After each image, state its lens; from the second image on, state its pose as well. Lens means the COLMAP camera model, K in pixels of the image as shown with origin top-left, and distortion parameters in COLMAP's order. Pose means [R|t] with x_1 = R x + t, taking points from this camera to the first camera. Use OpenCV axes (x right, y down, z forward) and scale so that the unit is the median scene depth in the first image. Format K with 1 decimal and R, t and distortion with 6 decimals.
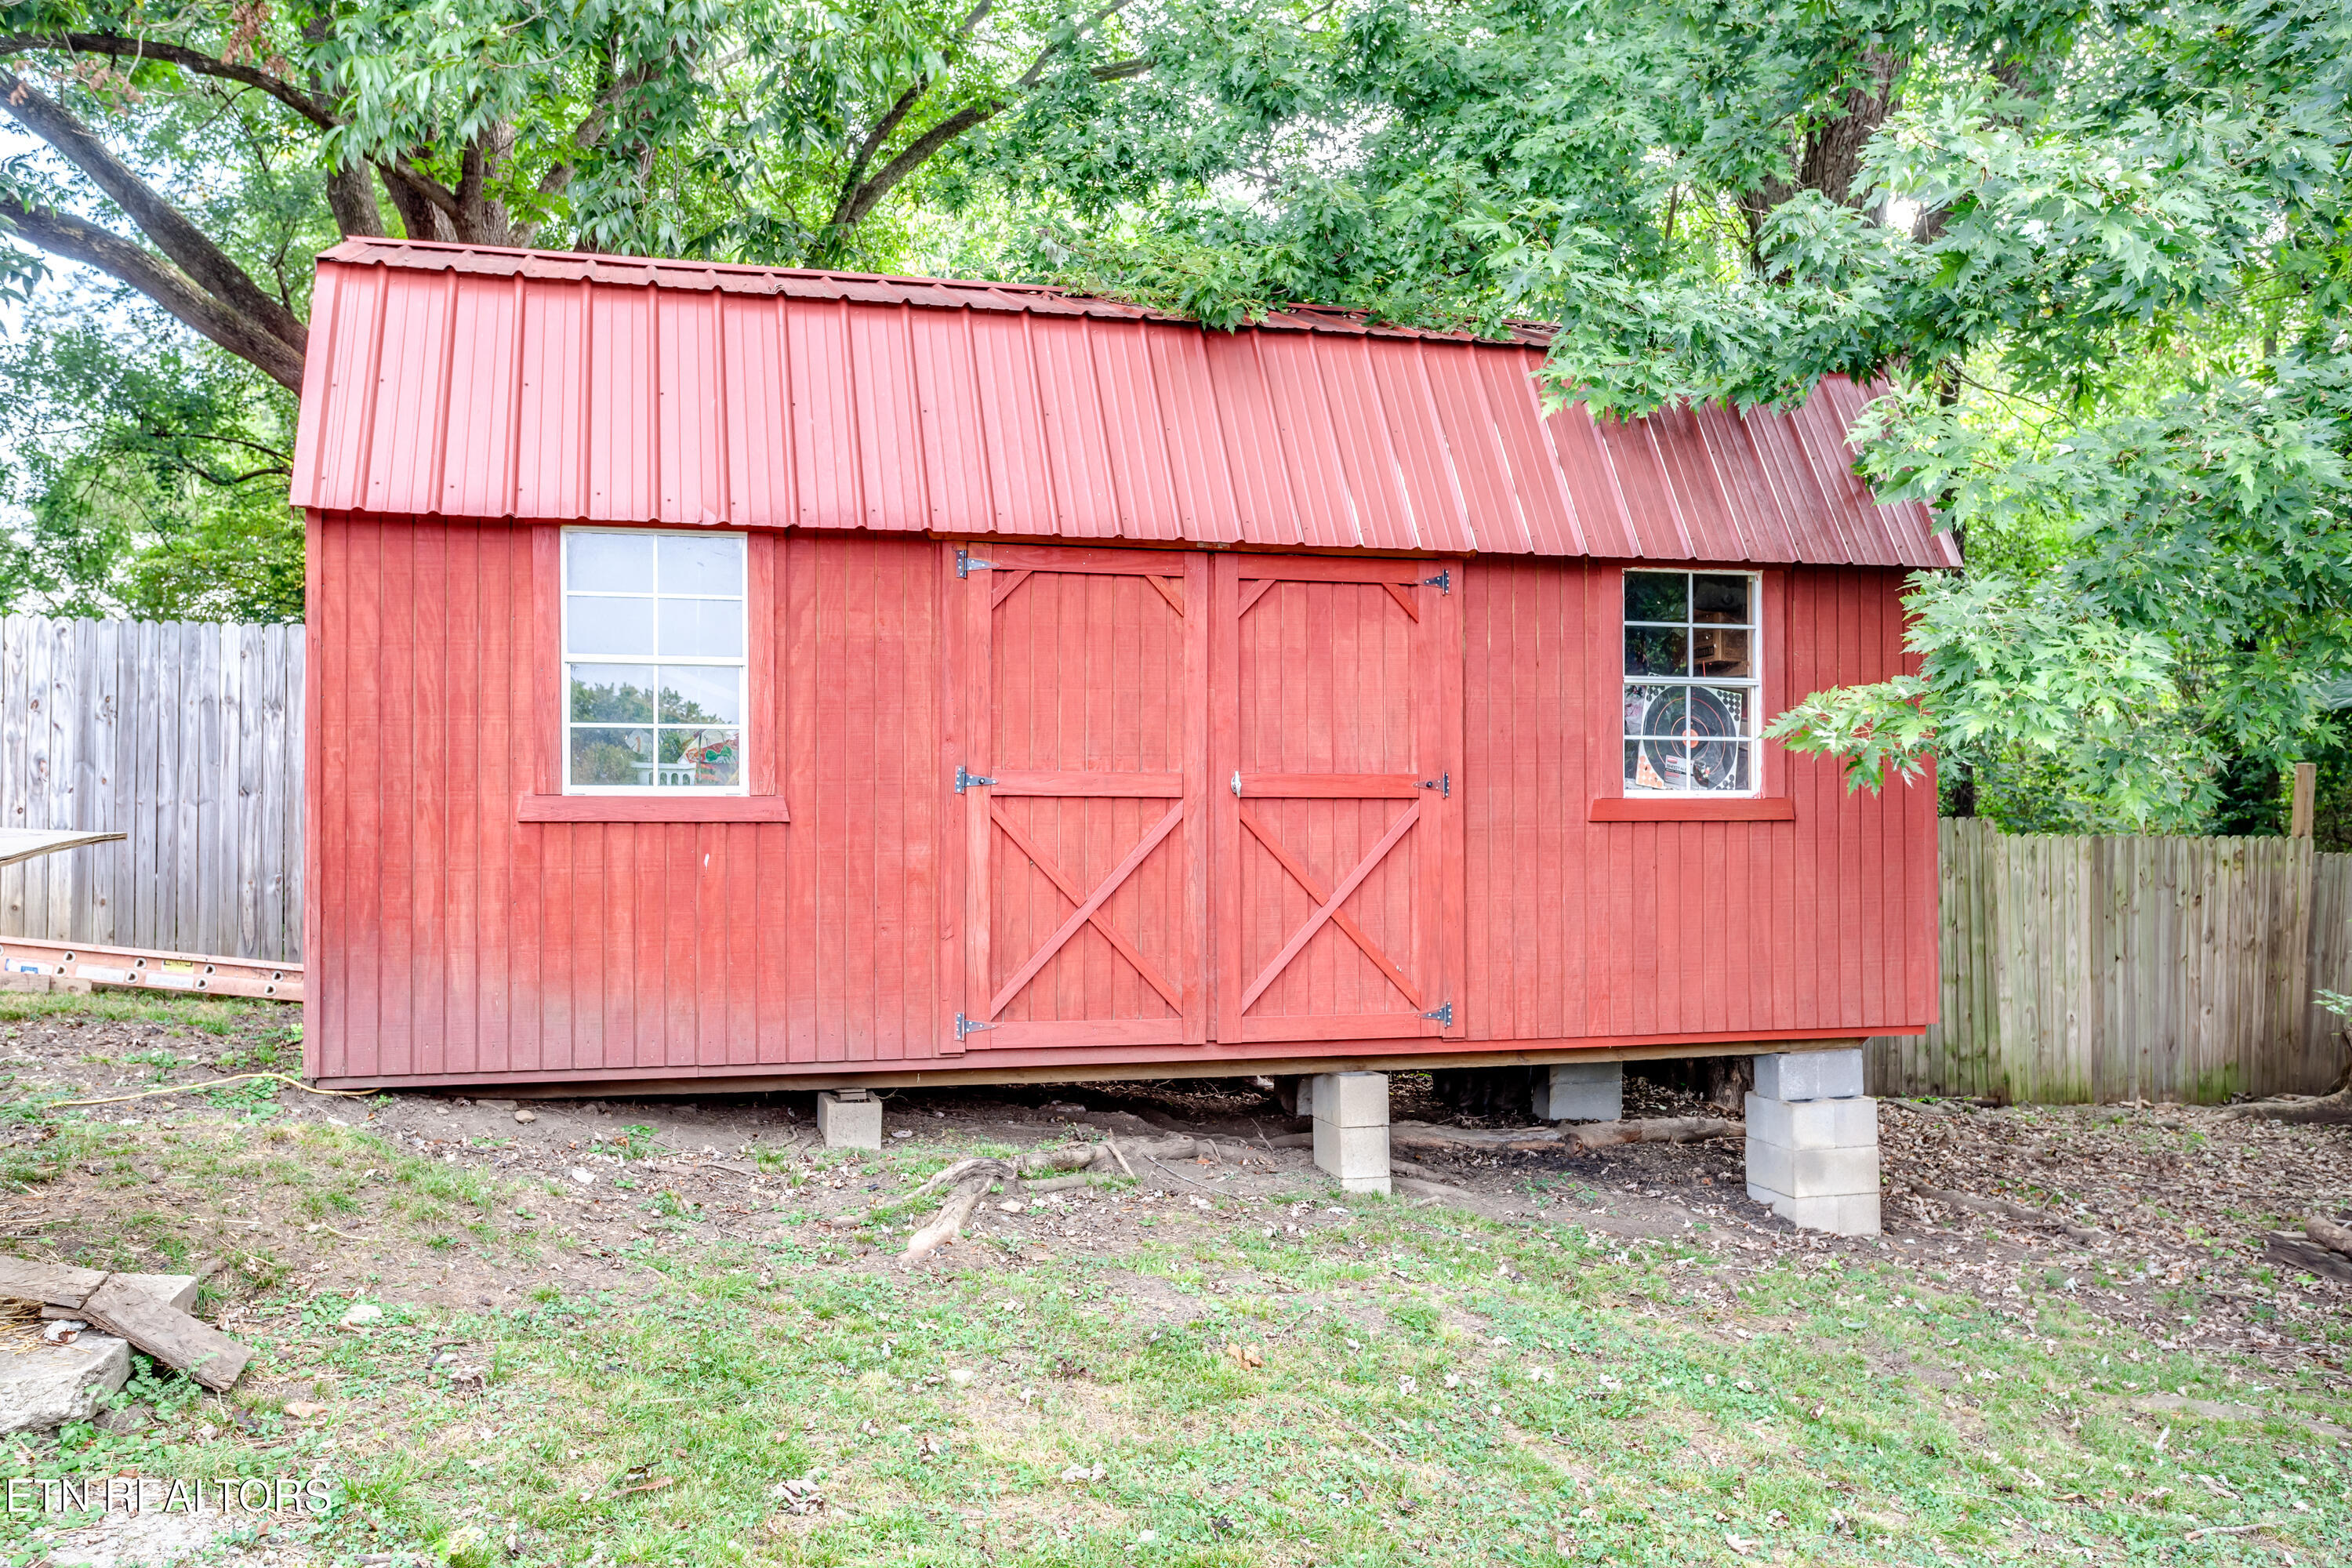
lens RADIAL K [[1894.1, 0, 1172.4], [0, 1894.1, 806.5], [0, 0, 1]] dist [0.000637, -0.003722]
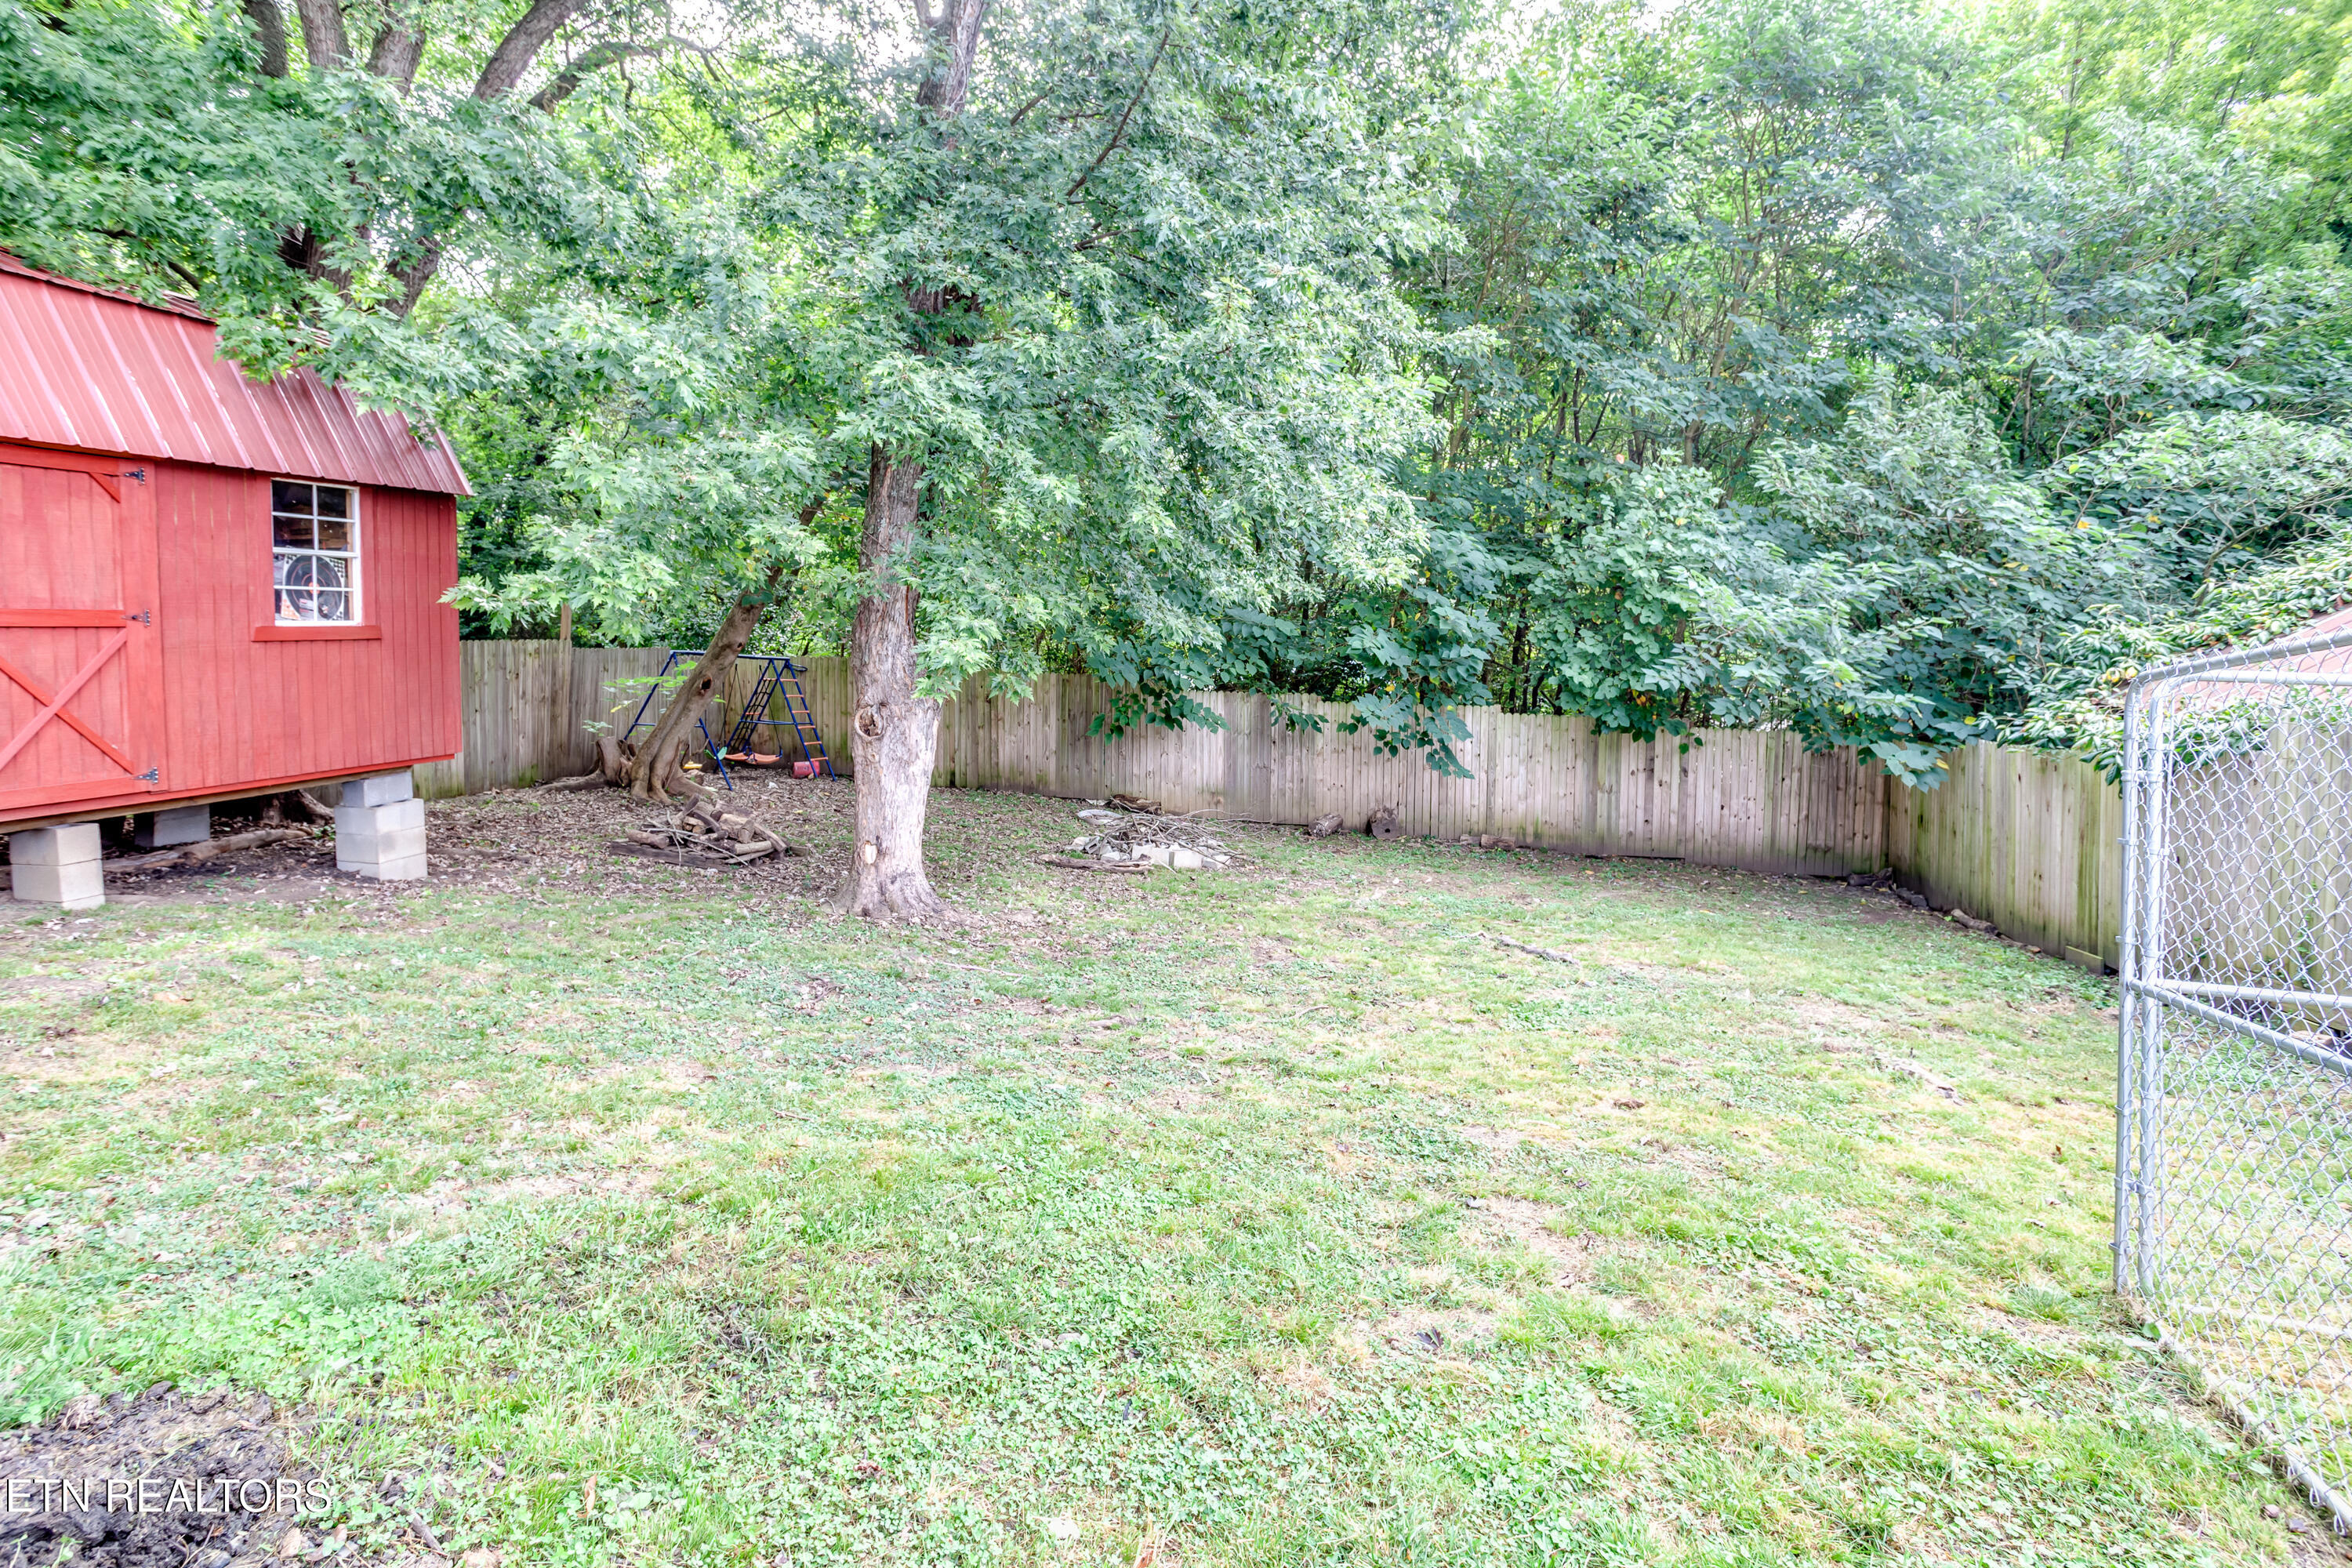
lens RADIAL K [[1179.4, 0, 1165.5], [0, 1179.4, 762.0], [0, 0, 1]] dist [-0.022585, 0.012007]
pose [[0.462449, -0.101920, 0.880769, -0.285479], [-0.010657, 0.992661, 0.120464, -0.017233], [-0.886582, -0.065095, 0.457968, -0.104350]]
